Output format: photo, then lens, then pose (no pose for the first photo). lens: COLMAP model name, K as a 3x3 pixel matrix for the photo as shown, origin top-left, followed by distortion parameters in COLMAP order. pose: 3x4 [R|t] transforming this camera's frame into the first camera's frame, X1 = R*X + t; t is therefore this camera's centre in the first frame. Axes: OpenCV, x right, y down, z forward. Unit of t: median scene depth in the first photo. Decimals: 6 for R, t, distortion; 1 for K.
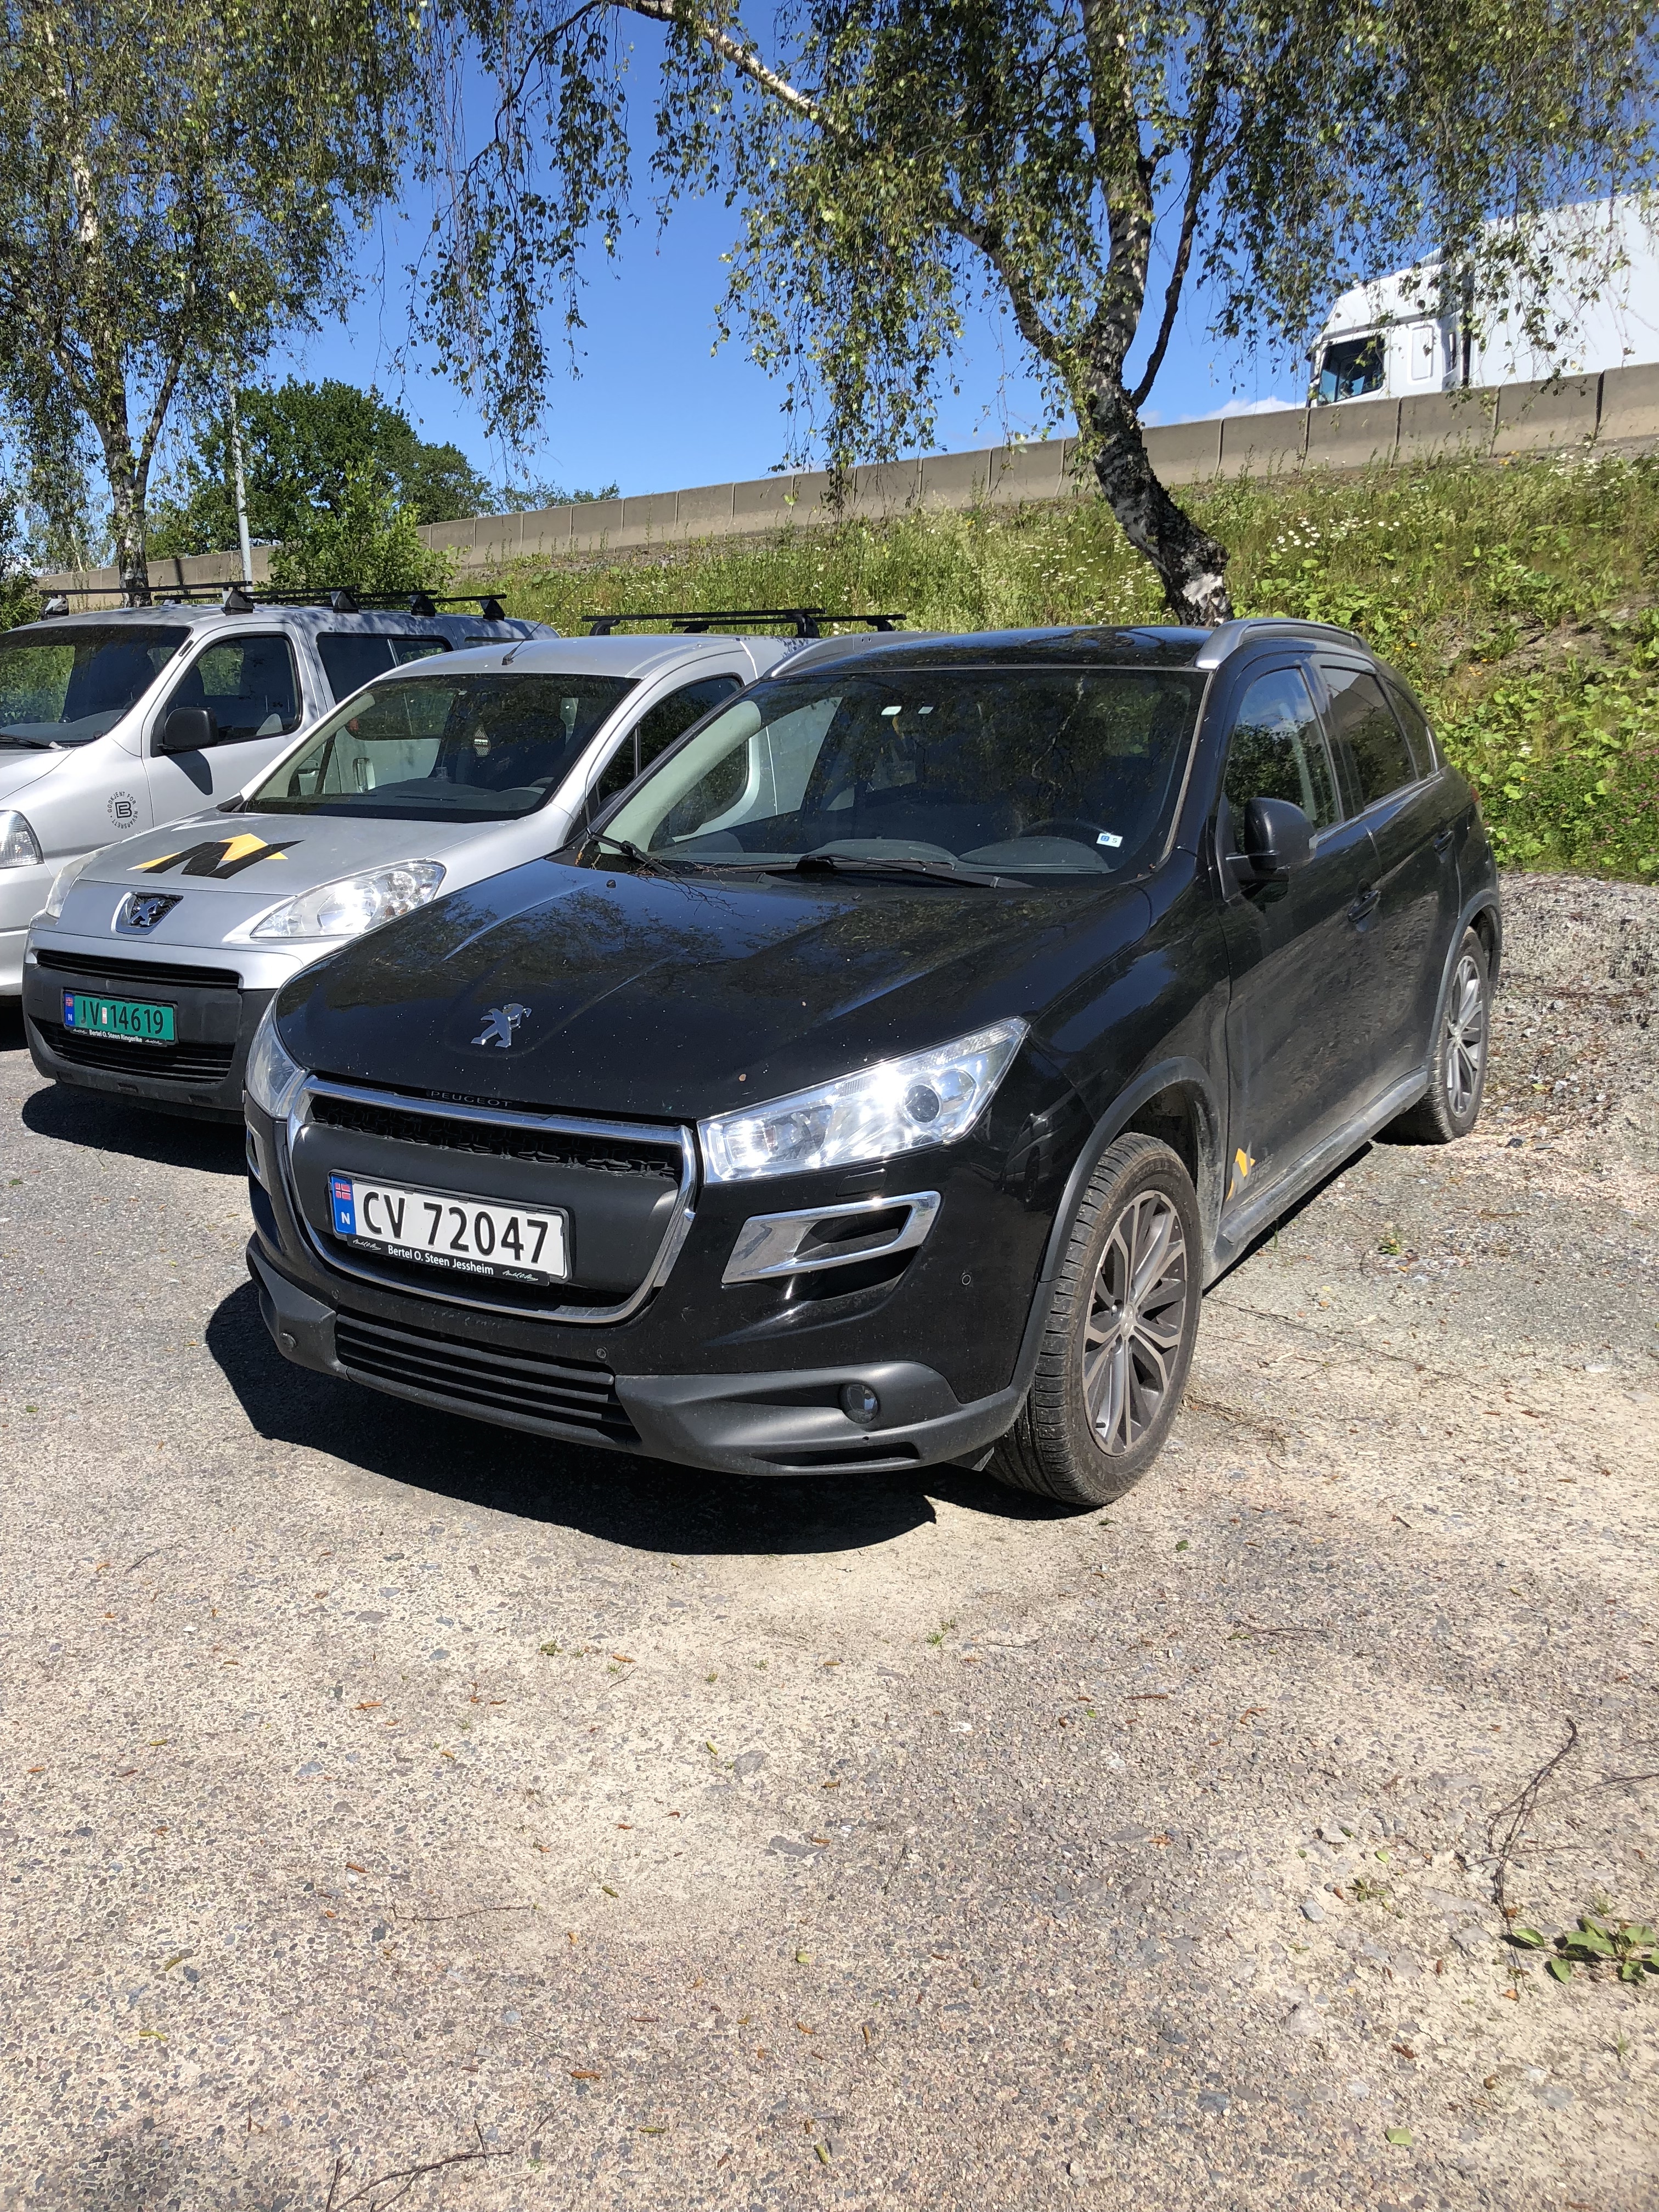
lens RADIAL K [[1832.2, 0, 829.5], [0, 1832.2, 1106.0], [0, 0, 1]] dist [0.005259, 0.000400]
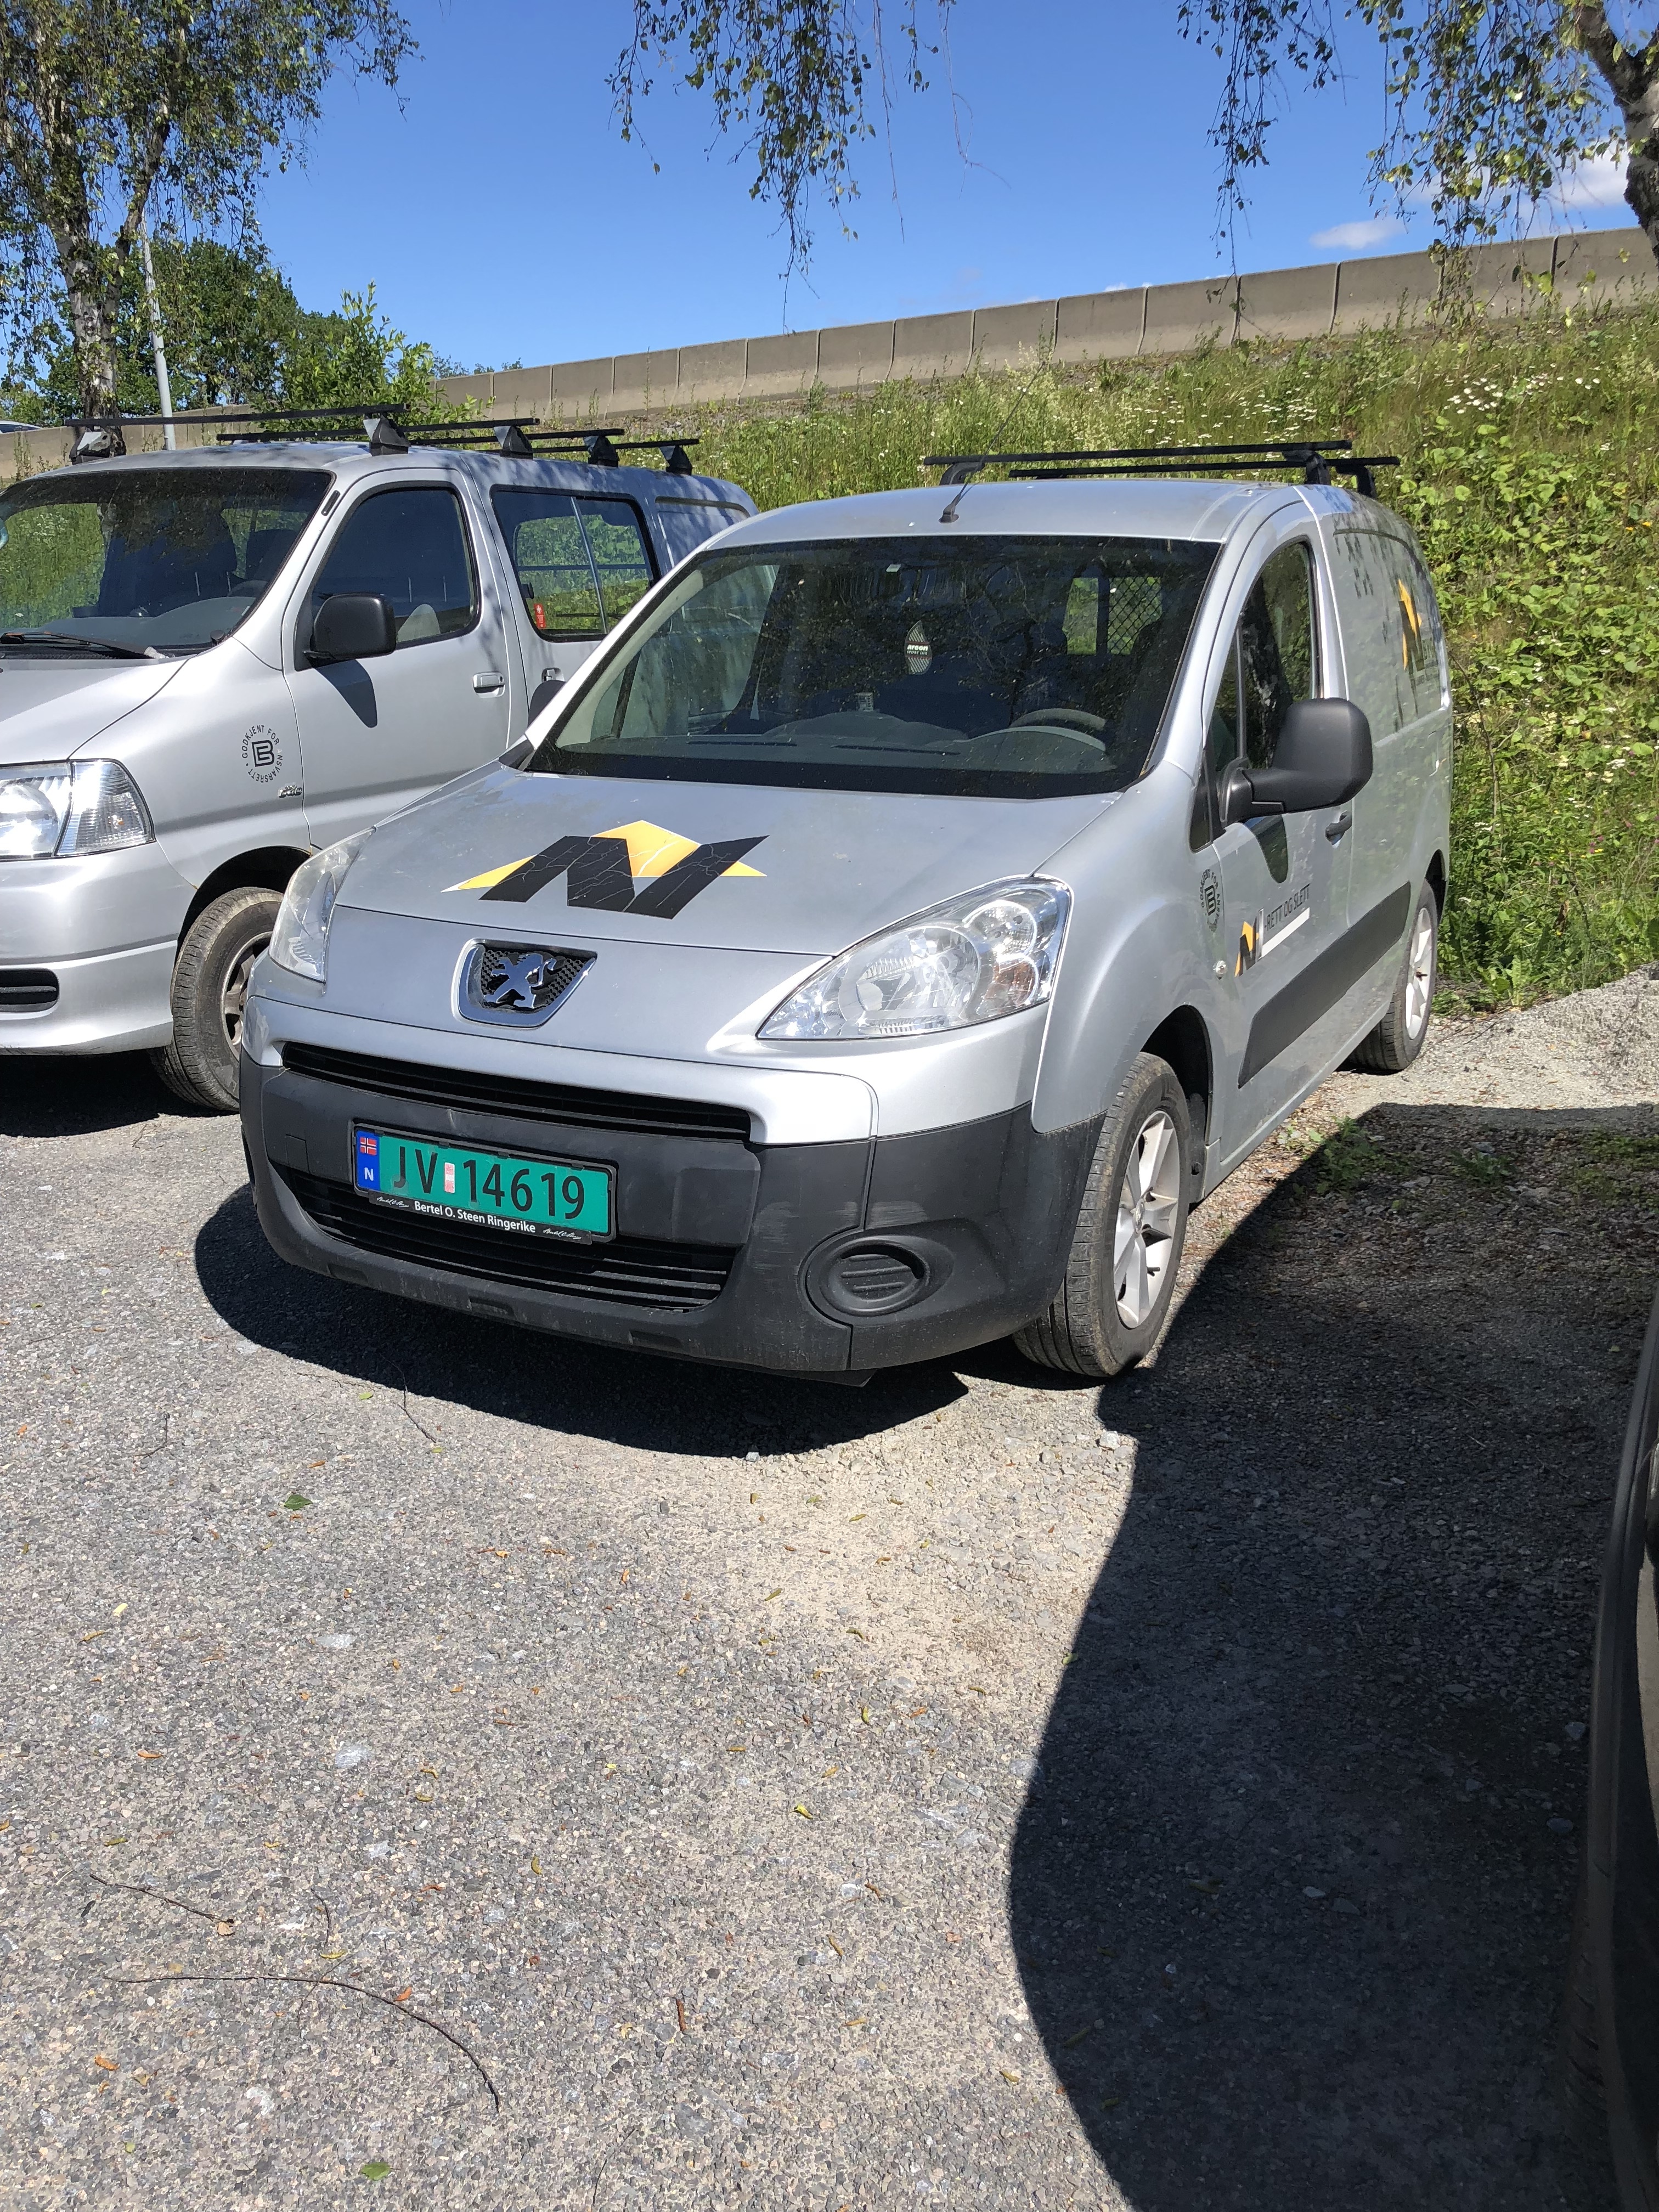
lens RADIAL K [[1781.6, 0, 866.3], [0, 1781.6, 1108.6], [0, 0, 1]] dist [0.006477, 0.004367]
pose [[0.995777, -0.023739, 0.088682, -0.216341], [0.018003, 0.997727, 0.064930, -0.068185], [-0.090022, -0.063059, 0.993941, 0.320982]]
